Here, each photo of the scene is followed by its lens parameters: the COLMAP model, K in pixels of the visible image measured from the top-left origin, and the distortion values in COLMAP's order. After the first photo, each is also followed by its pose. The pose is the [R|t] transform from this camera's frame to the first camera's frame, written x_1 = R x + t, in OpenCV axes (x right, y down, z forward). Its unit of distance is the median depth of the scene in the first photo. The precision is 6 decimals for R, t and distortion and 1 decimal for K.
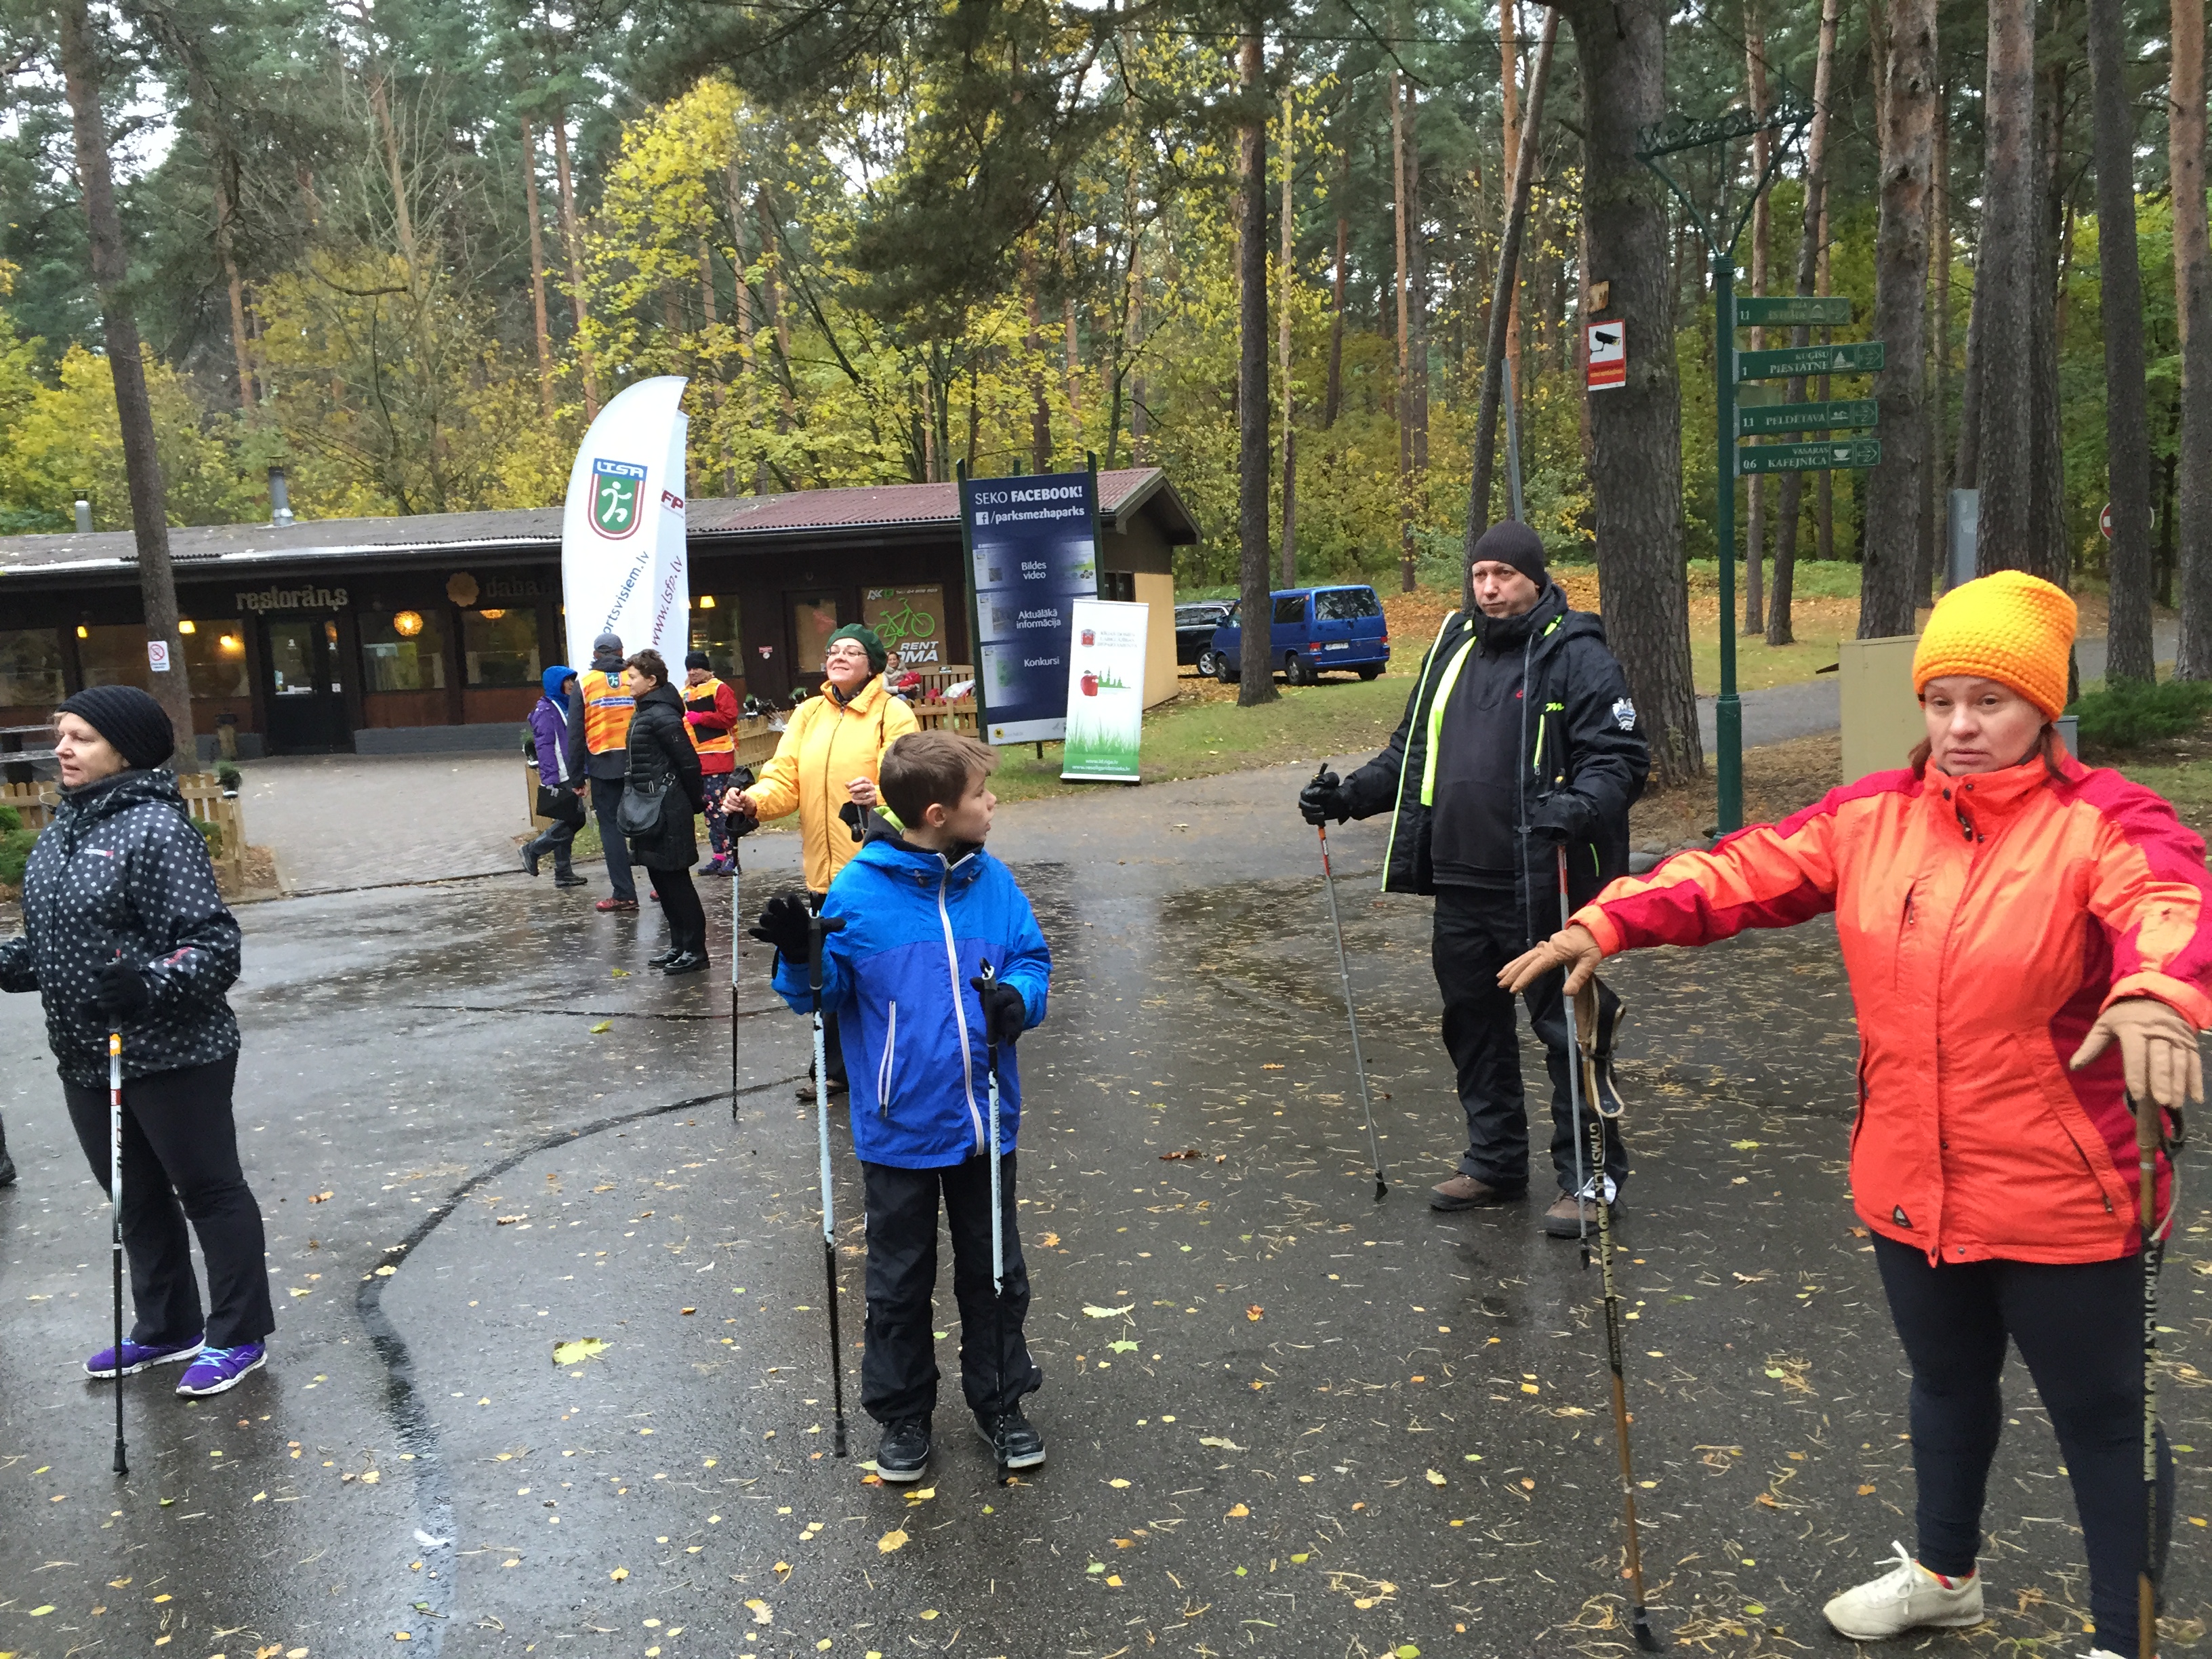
lens RADIAL K [[1839.0, 0, 1115.0], [0, 1839.0, 819.2], [0, 0, 1]] dist [0.088316, -0.111834]
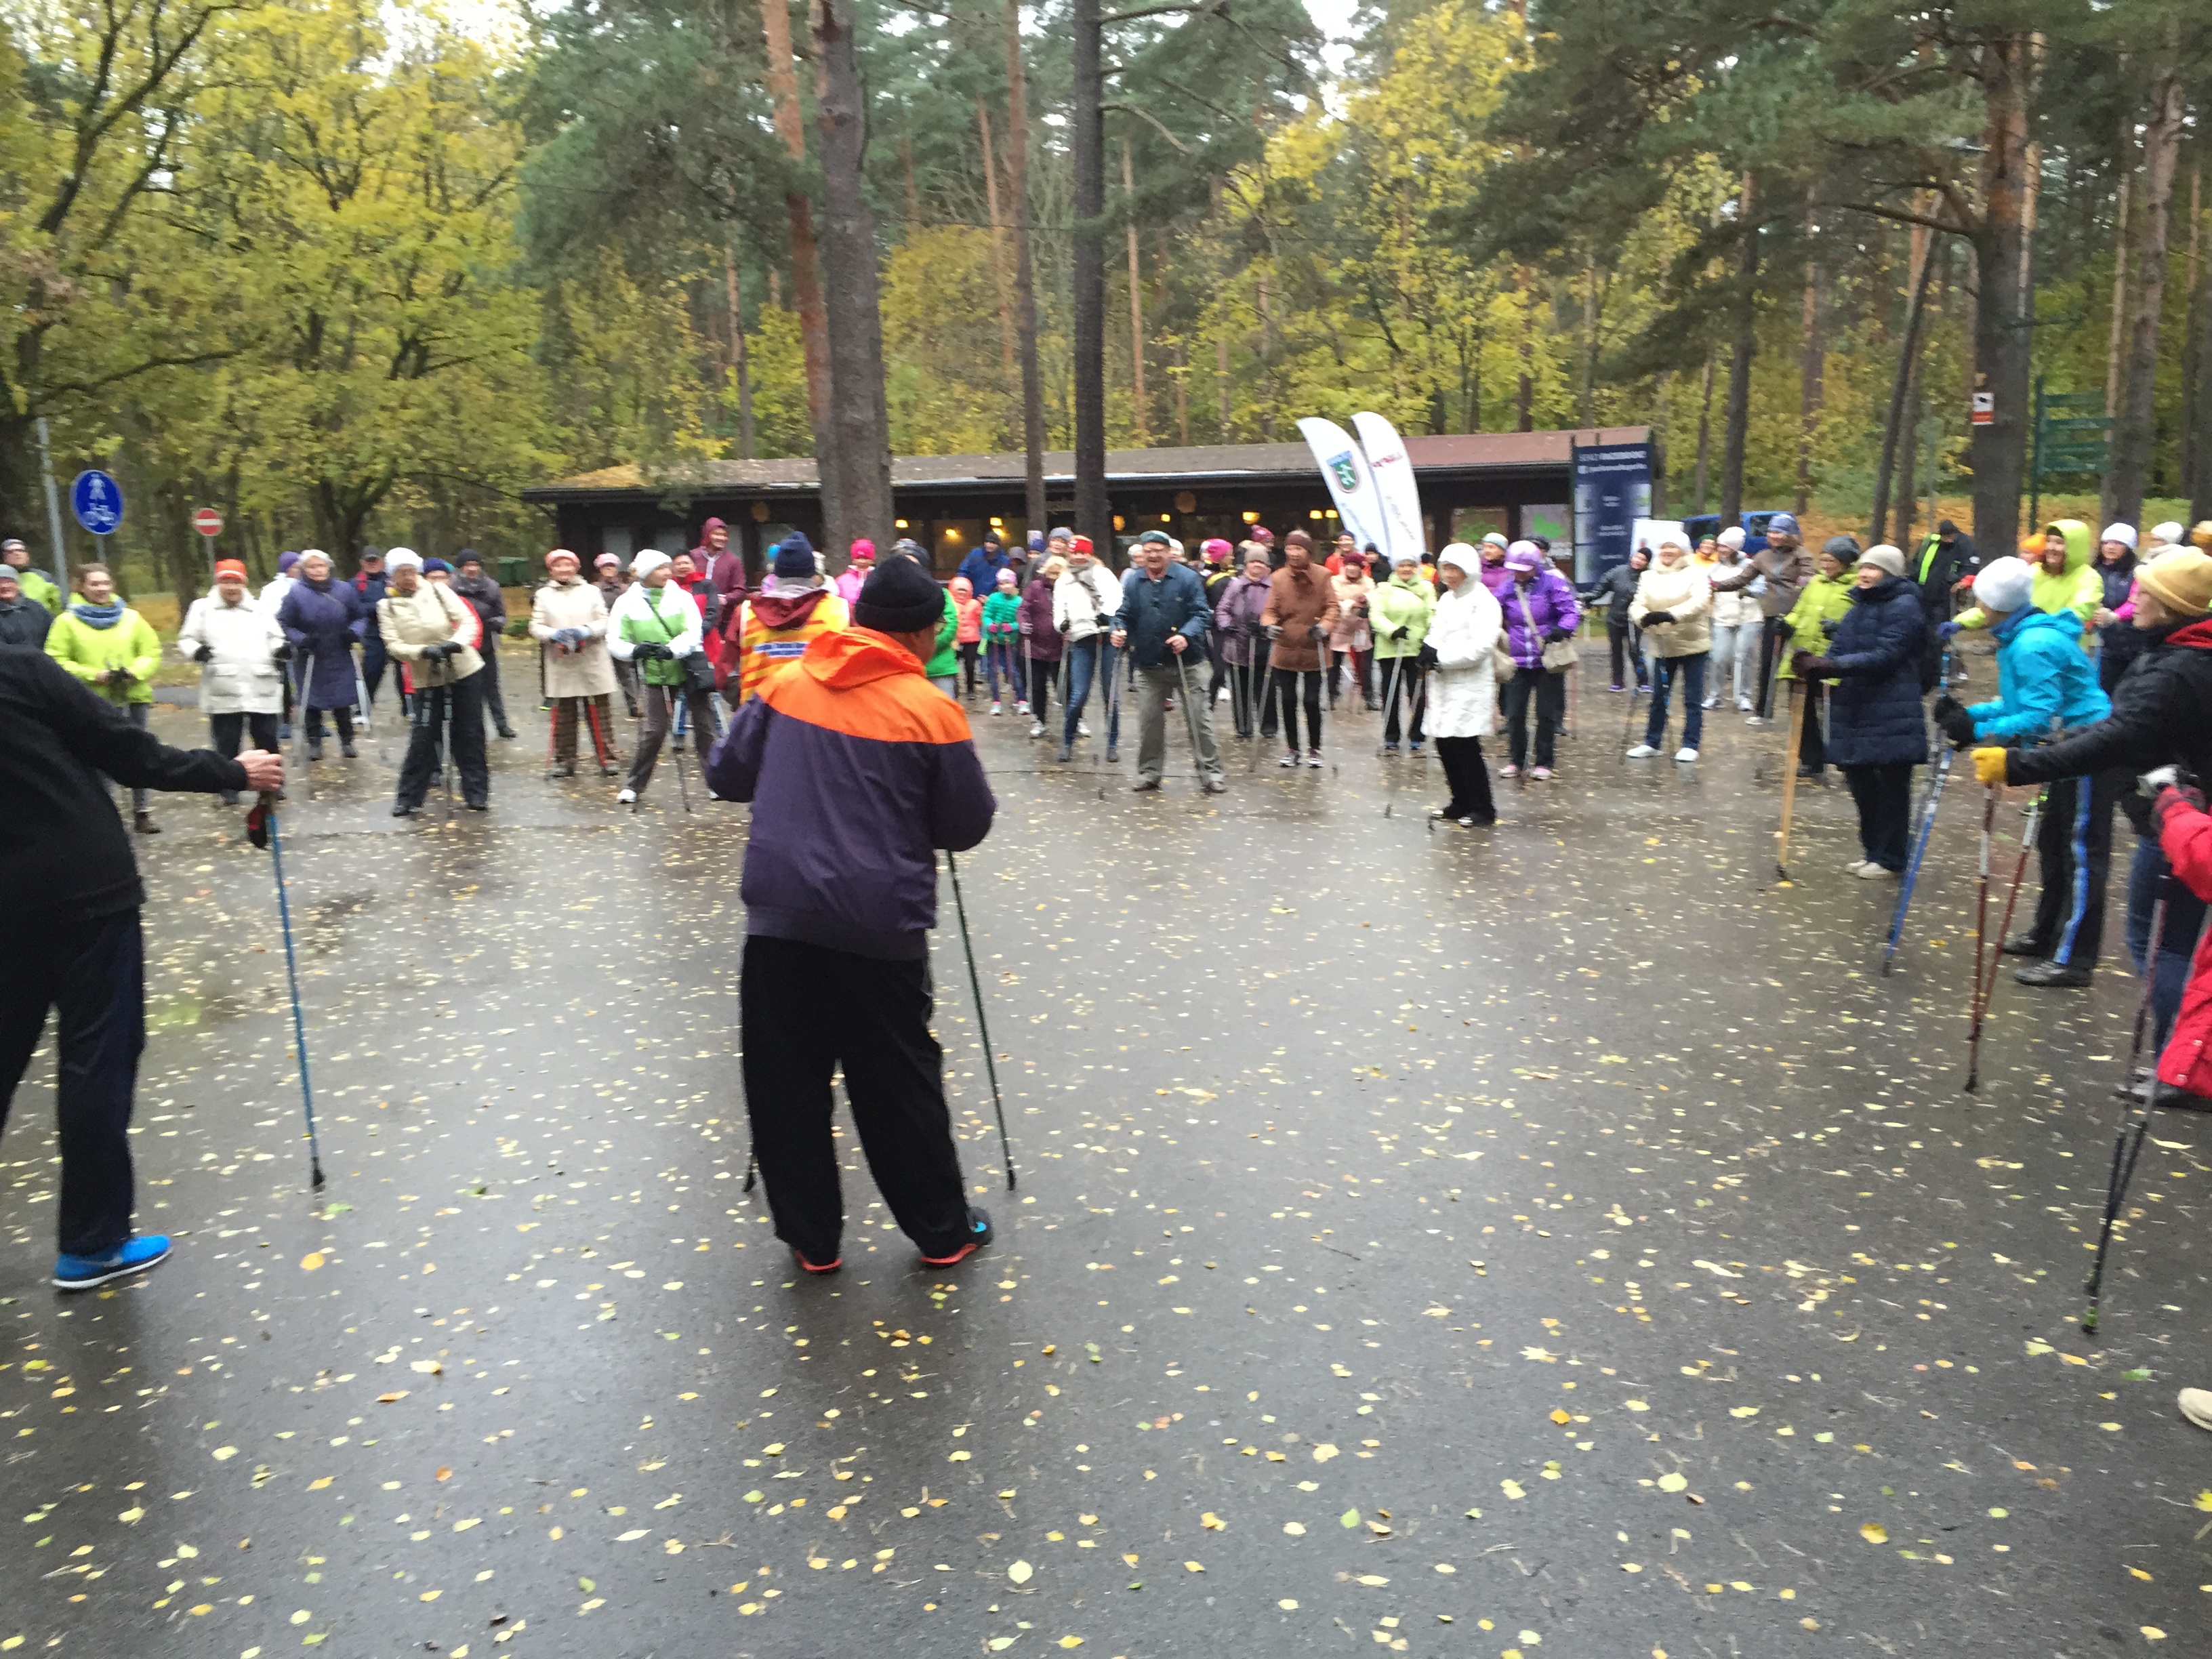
lens RADIAL K [[1881.3, 0, 1134.8], [0, 1881.3, 810.8], [0, 0, 1]] dist [0.089500, -0.115311]
pose [[0.987497, 0.051226, -0.149080, -0.159873], [-0.045318, 0.998057, 0.042761, 0.072392], [0.150981, -0.035471, 0.987900, -0.613618]]
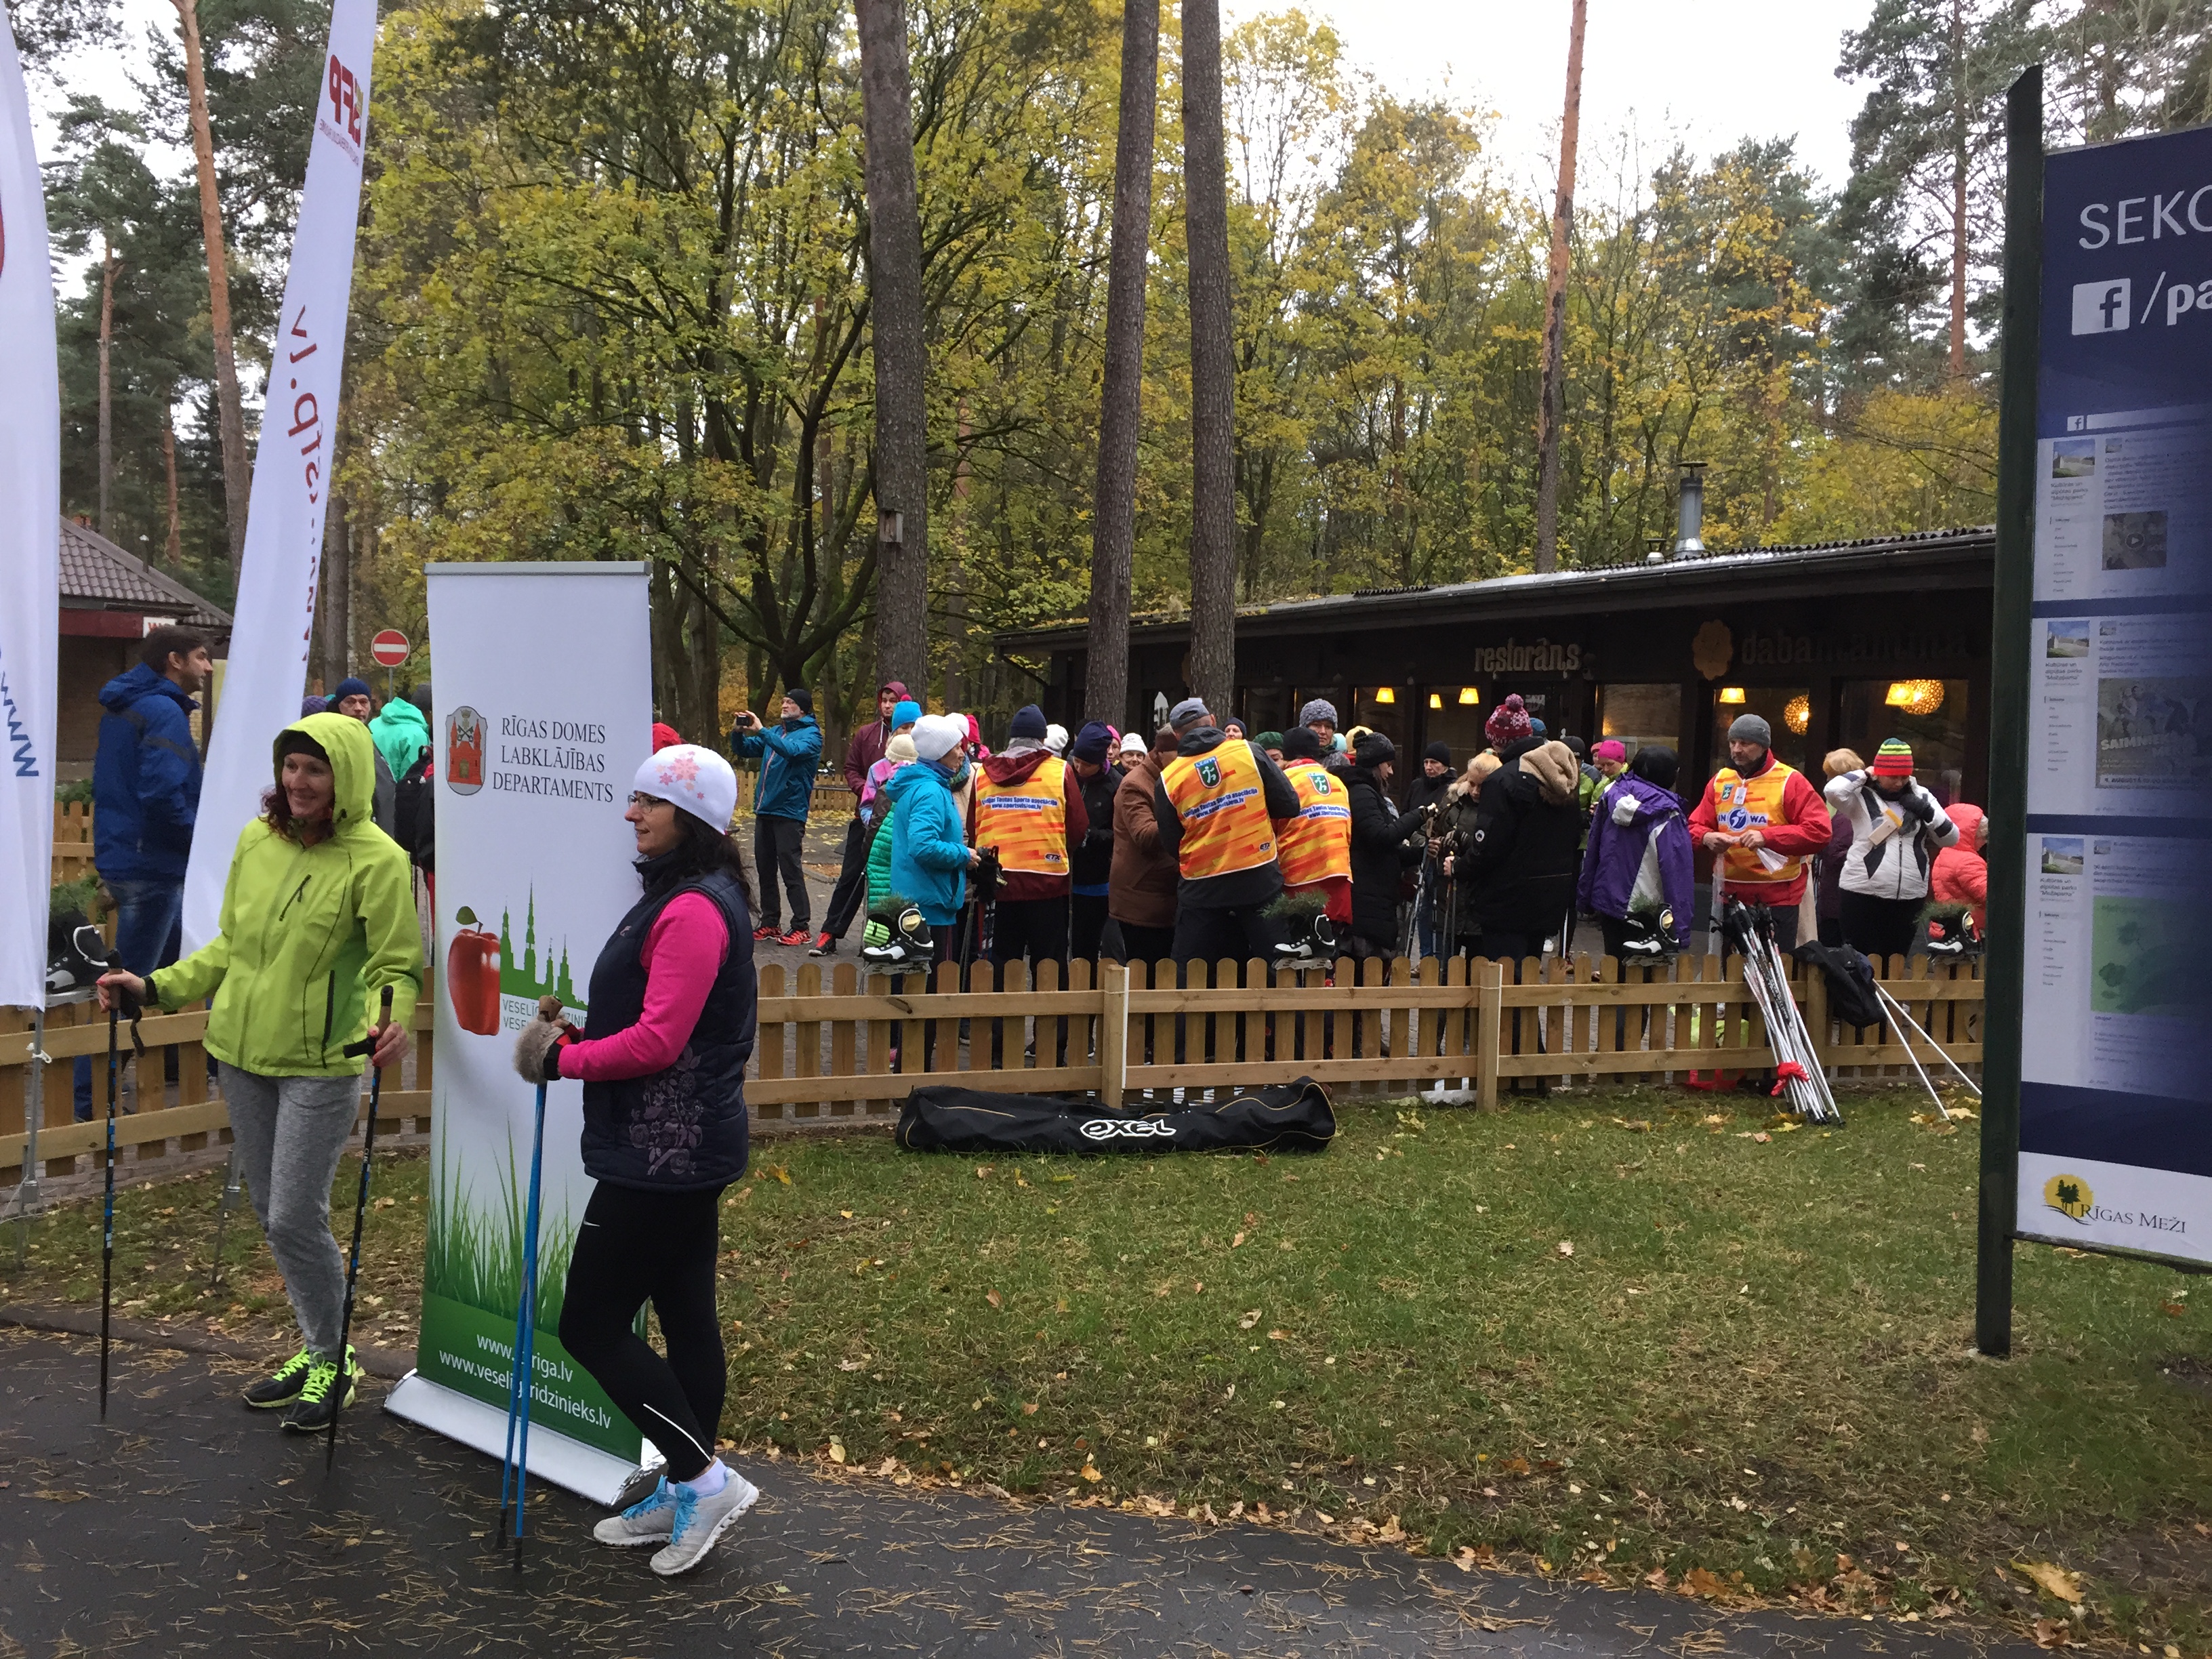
lens RADIAL K [[1875.5, 0, 1071.9], [0, 1875.5, 803.7], [0, 0, 1]] dist [0.099141, -0.108838]
pose [[0.523272, 0.107557, -0.845351, 0.059829], [-0.165011, 0.986016, 0.023313, -0.065851], [0.836037, 0.127293, 0.533703, 0.604751]]
